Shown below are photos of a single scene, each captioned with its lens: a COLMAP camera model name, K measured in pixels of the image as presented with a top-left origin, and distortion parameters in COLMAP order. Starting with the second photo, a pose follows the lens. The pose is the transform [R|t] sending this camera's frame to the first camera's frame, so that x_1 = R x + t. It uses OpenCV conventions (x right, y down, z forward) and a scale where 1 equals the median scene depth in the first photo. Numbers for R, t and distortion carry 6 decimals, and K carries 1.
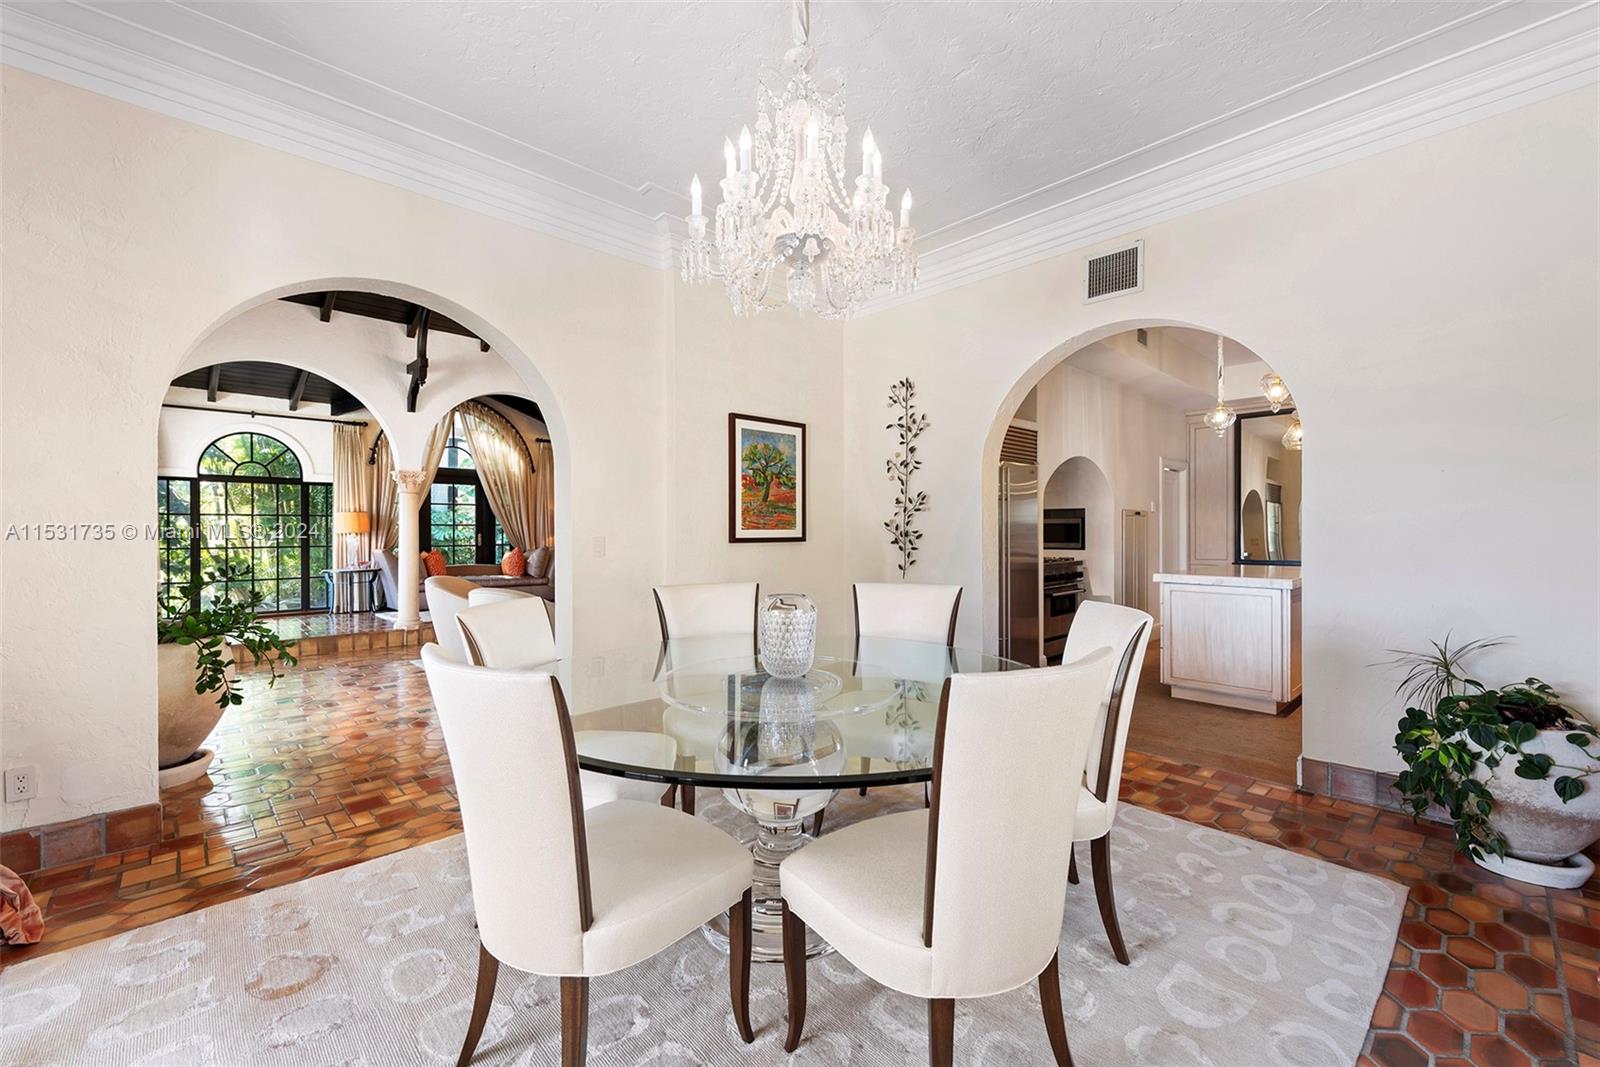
lens RADIAL K [[649.0, 0, 800.0], [0, 649.0, 533.5], [0, 0, 1]] dist [0.000632, 0.000060]
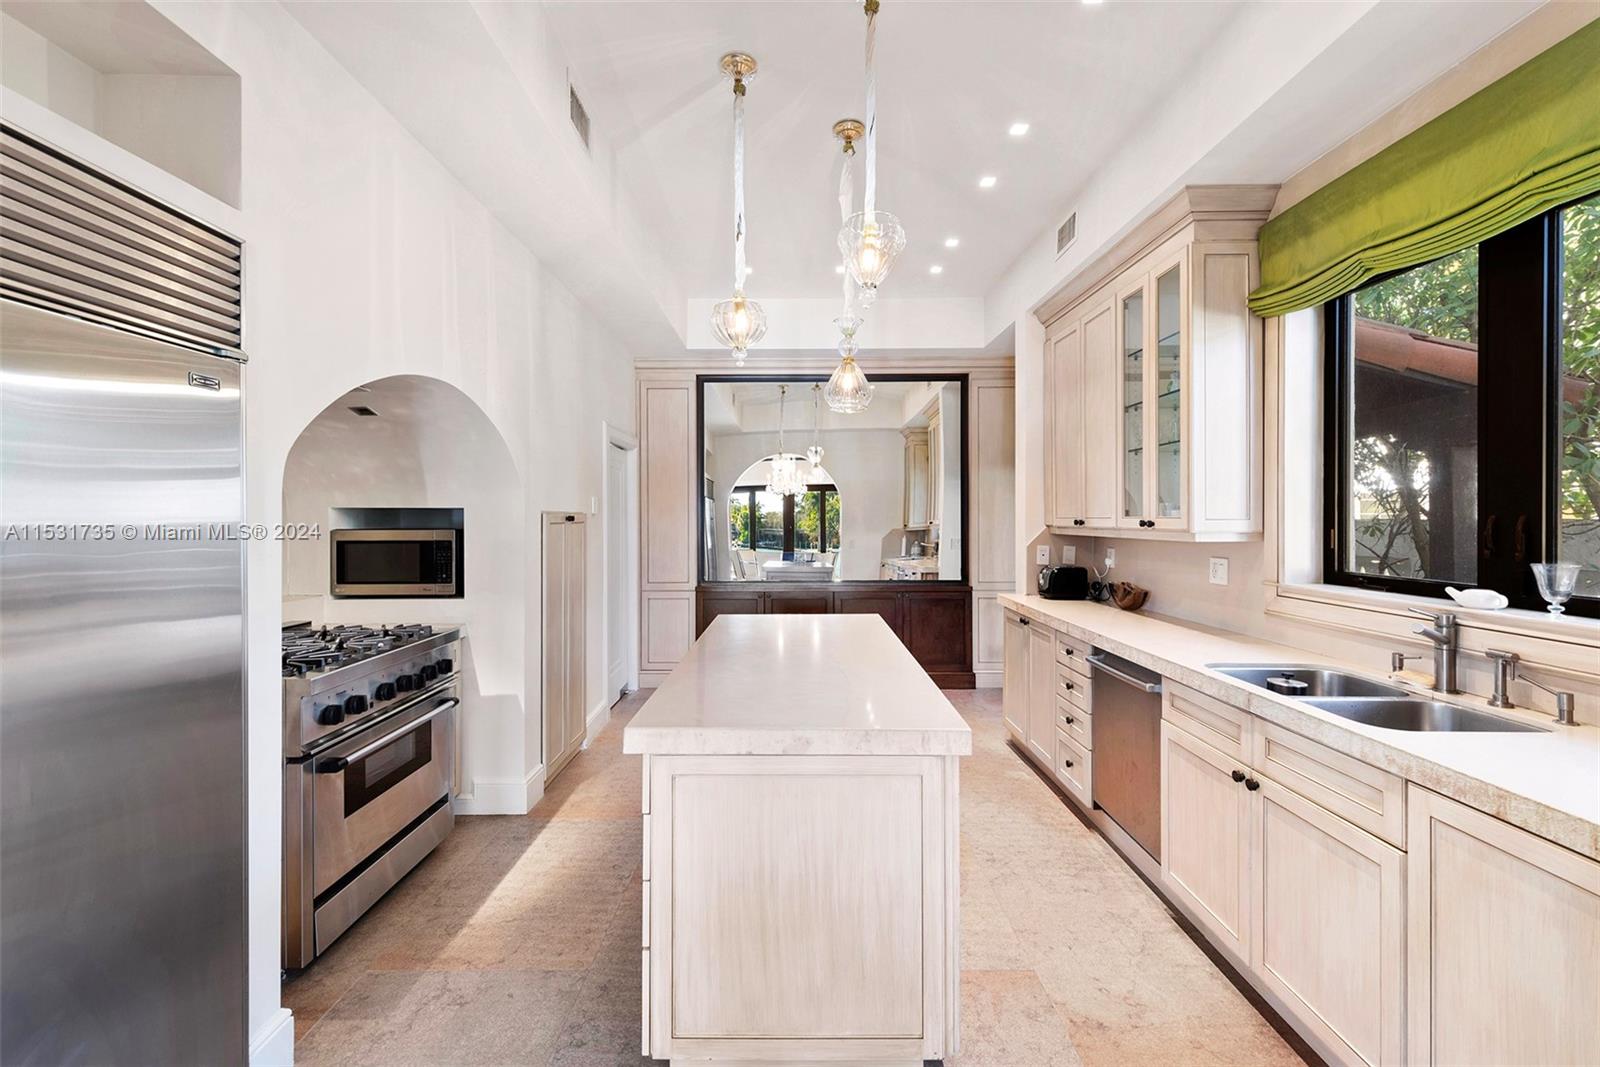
lens RADIAL K [[684.3, 0, 800.1], [0, 684.3, 523.8], [0, 0, 1]] dist [-0.000363, -0.000177]
pose [[0.687651, -0.000723, 0.726041, 0.249218], [-0.000115, 0.999999, 0.001105, -0.028238], [-0.726042, -0.000843, 0.687650, 0.490163]]
